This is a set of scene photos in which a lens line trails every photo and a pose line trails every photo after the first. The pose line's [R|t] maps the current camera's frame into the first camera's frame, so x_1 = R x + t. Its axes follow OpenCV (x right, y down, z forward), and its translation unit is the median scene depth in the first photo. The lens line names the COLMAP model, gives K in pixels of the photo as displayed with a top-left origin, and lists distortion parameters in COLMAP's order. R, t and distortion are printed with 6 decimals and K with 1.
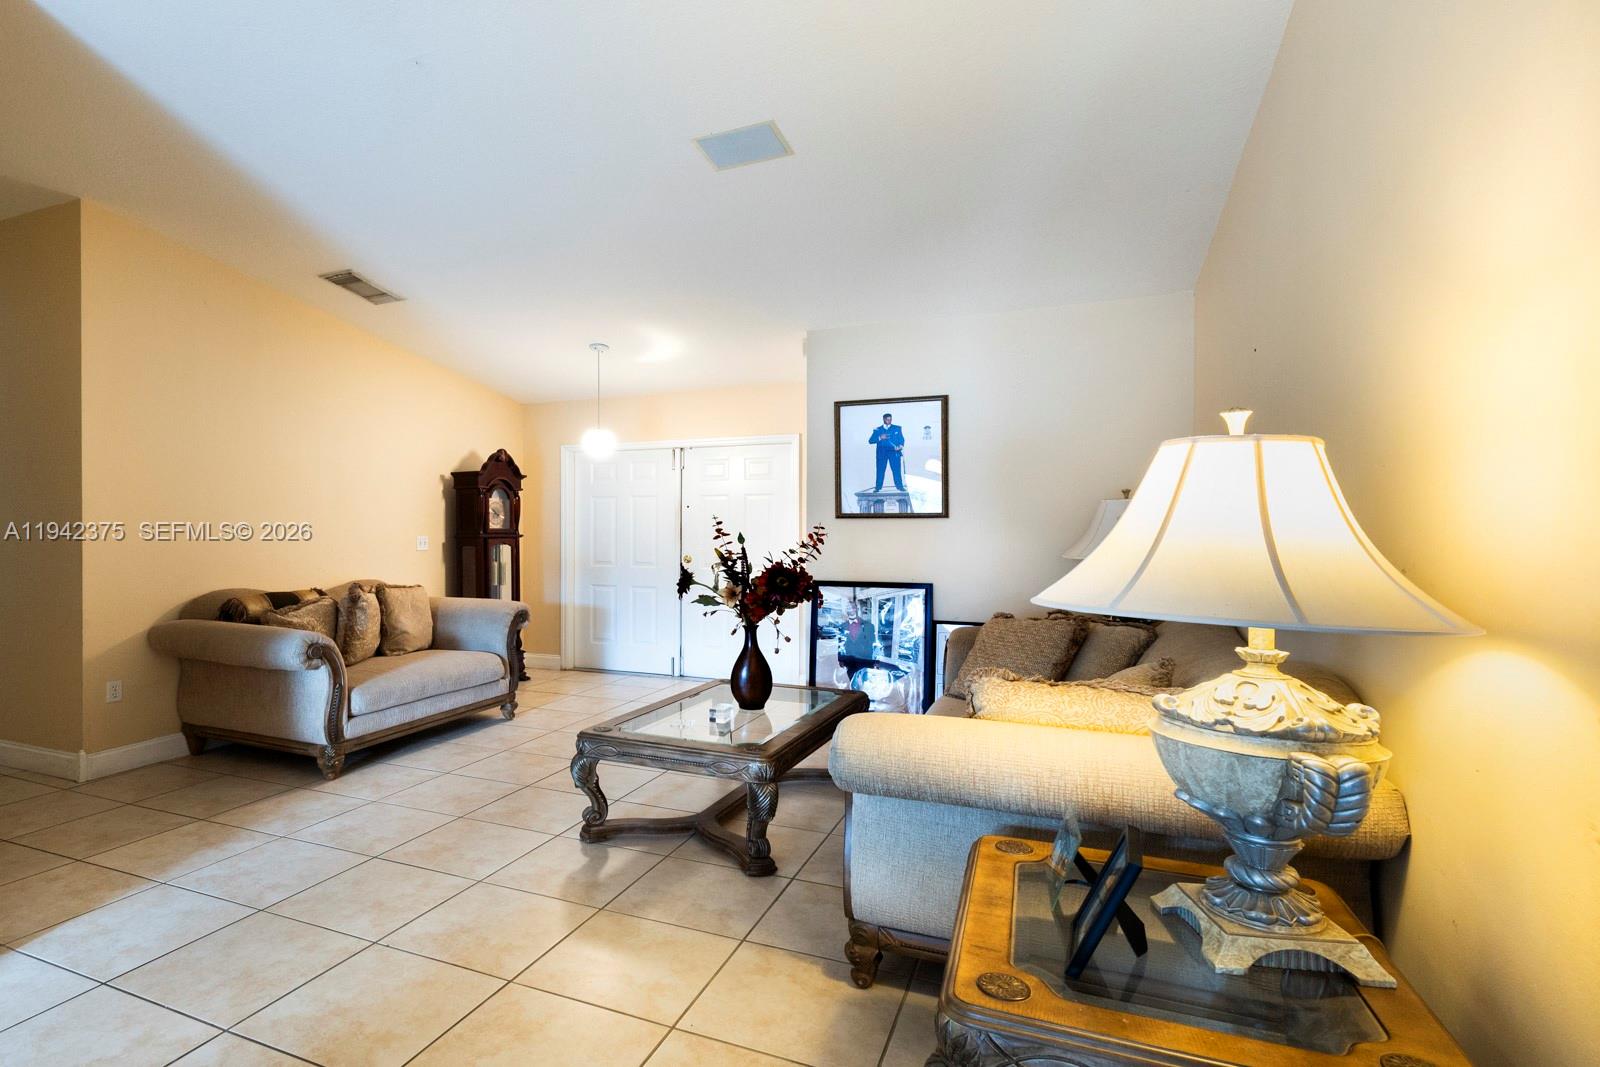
lens RADIAL K [[731.0, 0, 737.8], [0, 731.0, 536.9], [0, 0, 1]] dist [0.000429, 0.001106]
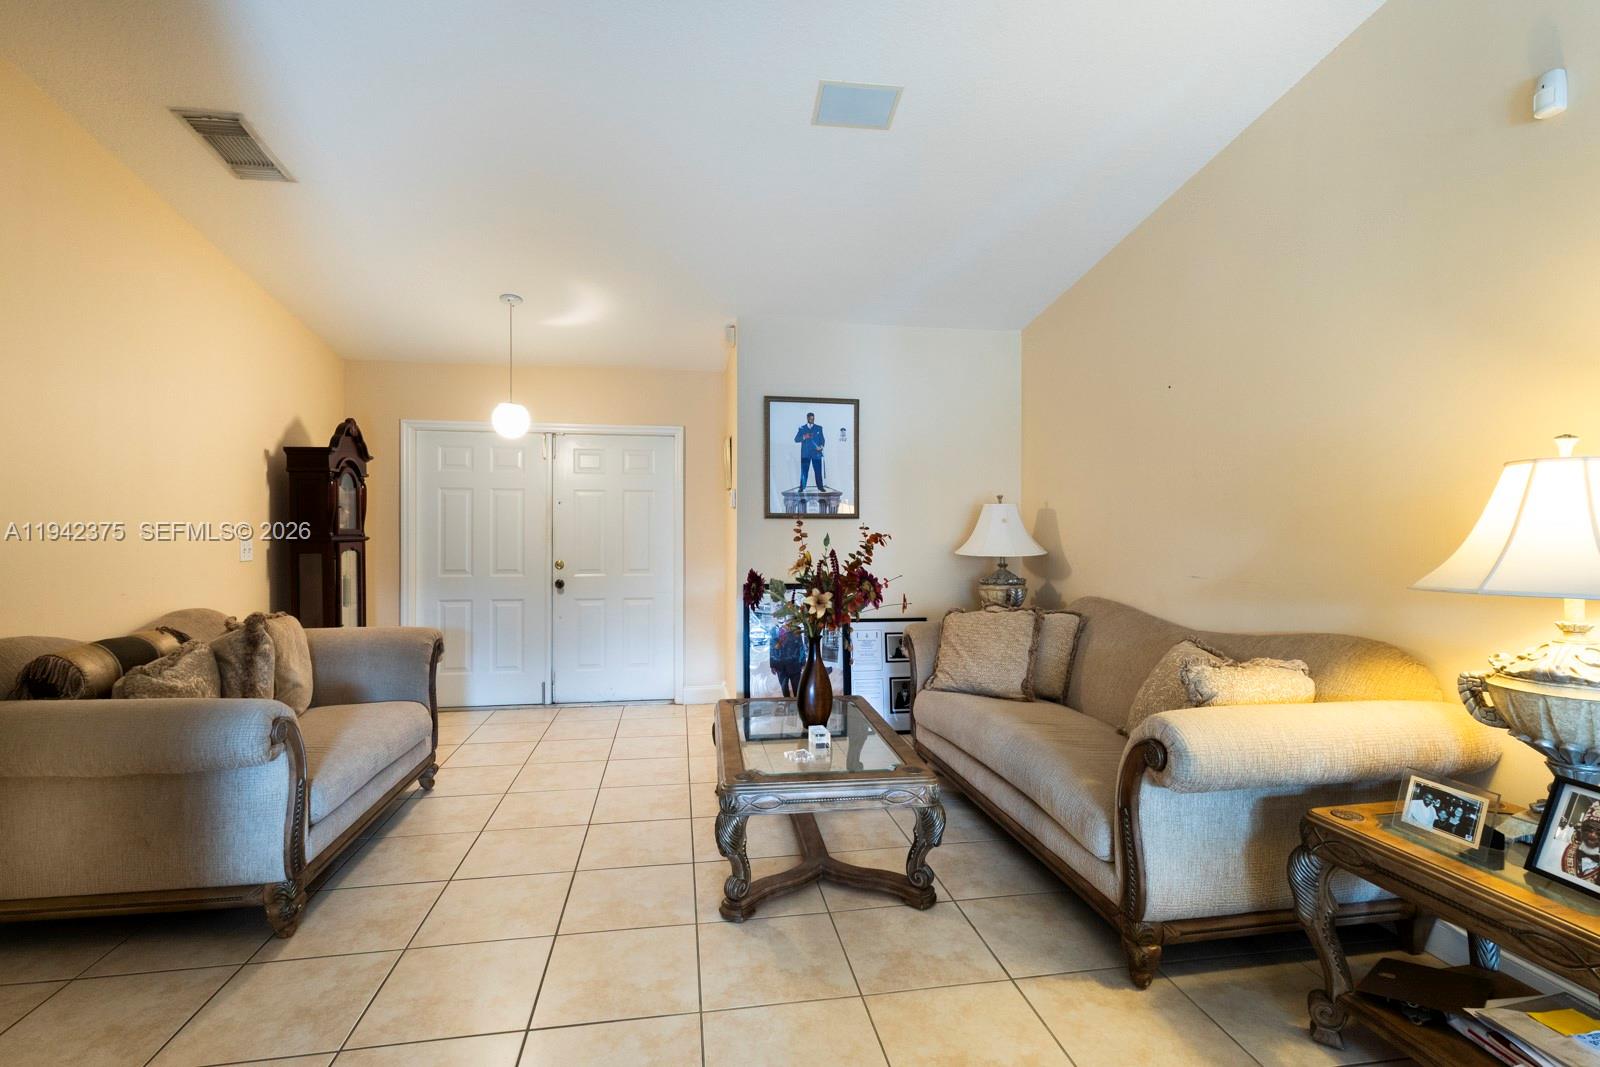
lens RADIAL K [[731.0, 0, 791.5], [0, 731.0, 536.3], [0, 0, 1]] dist [0.000429, 0.001106]
pose [[0.862881, -0.004042, 0.505391, -0.318207], [0.004620, 0.999989, 0.000109, -0.001854], [-0.505386, 0.002241, 0.862890, 0.160133]]
